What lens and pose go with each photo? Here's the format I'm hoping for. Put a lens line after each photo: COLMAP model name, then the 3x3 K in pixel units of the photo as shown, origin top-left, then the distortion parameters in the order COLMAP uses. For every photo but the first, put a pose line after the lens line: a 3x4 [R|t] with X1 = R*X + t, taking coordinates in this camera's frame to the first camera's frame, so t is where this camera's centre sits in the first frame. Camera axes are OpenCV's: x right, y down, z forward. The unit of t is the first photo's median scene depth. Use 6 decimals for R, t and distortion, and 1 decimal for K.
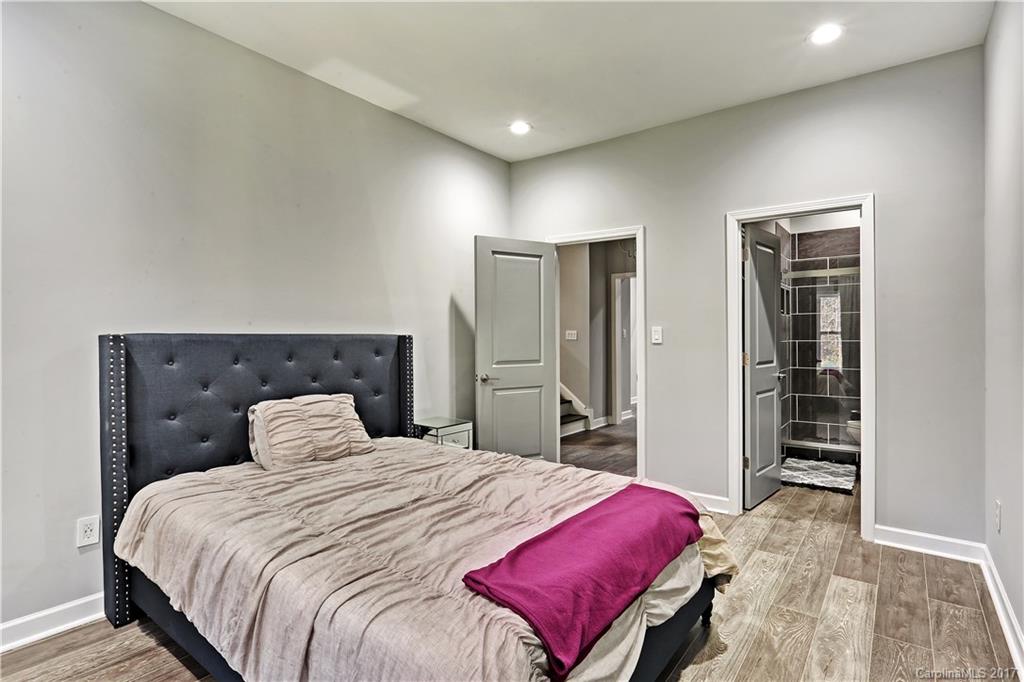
lens RADIAL K [[521.5, 0, 511.0], [0, 521.5, 341.7], [0, 0, 1]] dist [-0.015828, 0.000545]
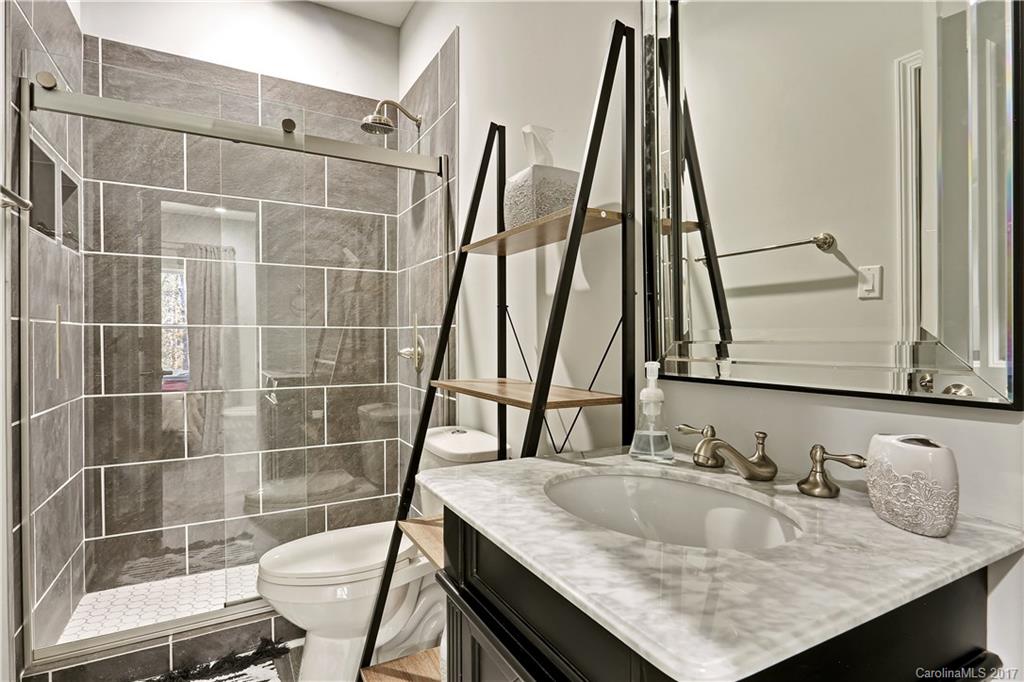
lens RADIAL K [[521.5, 0, 511.8], [0, 521.5, 339.6], [0, 0, 1]] dist [-0.015828, 0.000545]
pose [[0.408600, -0.001540, 0.912712, 0.336853], [0.002725, 0.999996, 0.000467, 0.007778], [-0.912709, 0.002296, 0.408603, 0.583592]]
